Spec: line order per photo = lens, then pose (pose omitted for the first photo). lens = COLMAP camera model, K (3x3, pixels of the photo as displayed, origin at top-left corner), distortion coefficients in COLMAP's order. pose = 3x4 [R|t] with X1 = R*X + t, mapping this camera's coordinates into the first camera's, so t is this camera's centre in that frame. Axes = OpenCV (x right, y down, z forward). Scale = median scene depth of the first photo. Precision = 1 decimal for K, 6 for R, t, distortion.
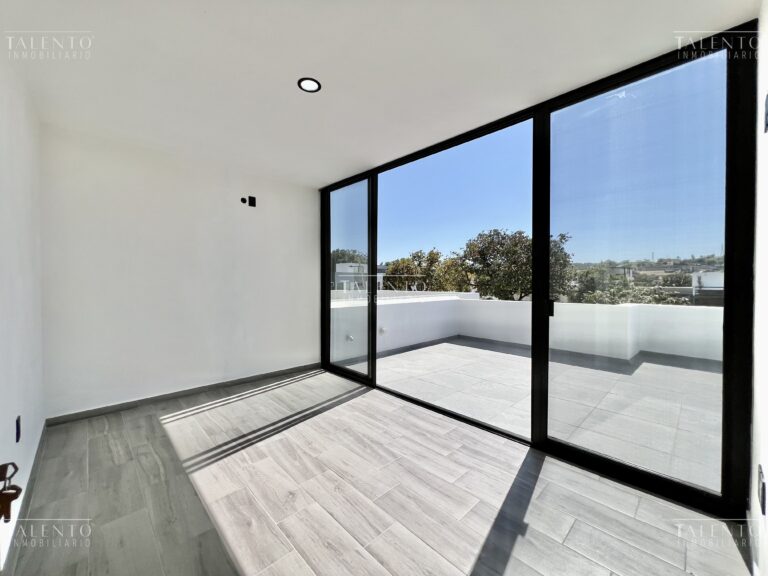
lens RADIAL K [[307.8, 0, 383.2], [0, 307.8, 286.9], [0, 0, 1]] dist [-0.000504, 0.000074]
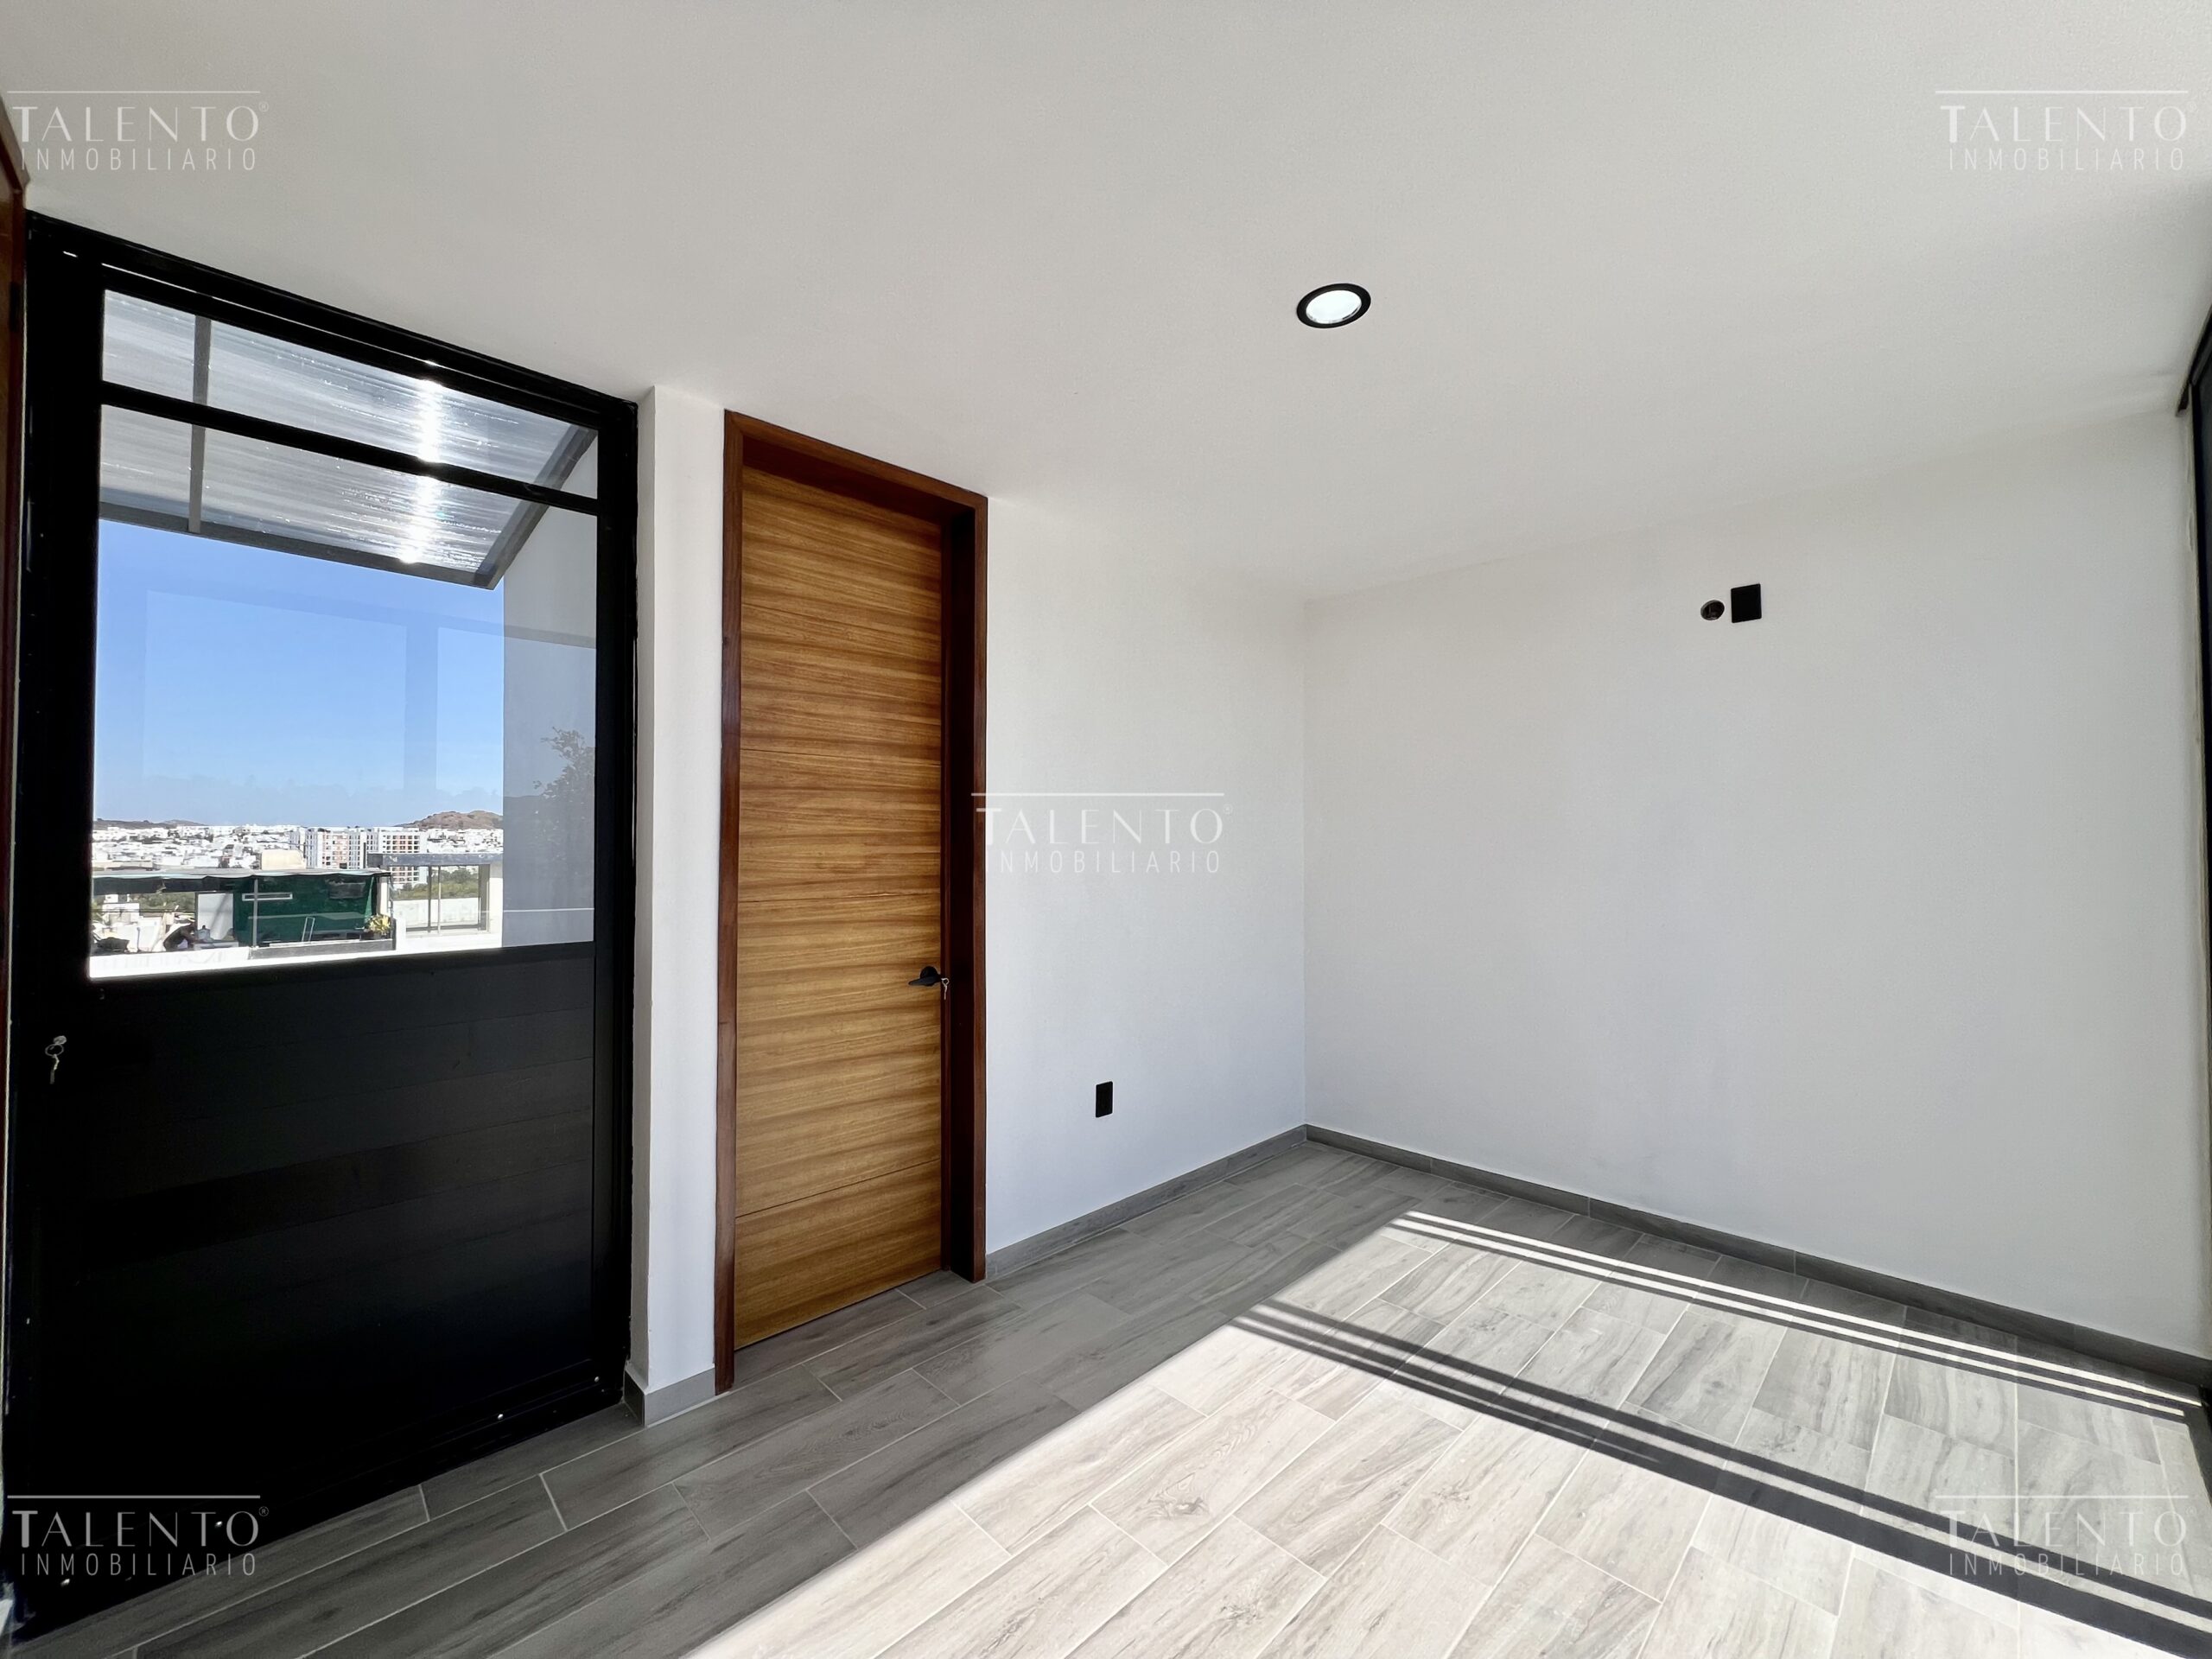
lens RADIAL K [[886.5, 0, 1103.6], [0, 886.5, 826.4], [0, 0, 1]] dist [-0.000504, 0.000074]
pose [[0.009222, -0.021572, -0.999725, 0.538139], [-0.015995, 0.999636, -0.021718, -0.073446], [0.999830, 0.016191, 0.008874, 0.616259]]
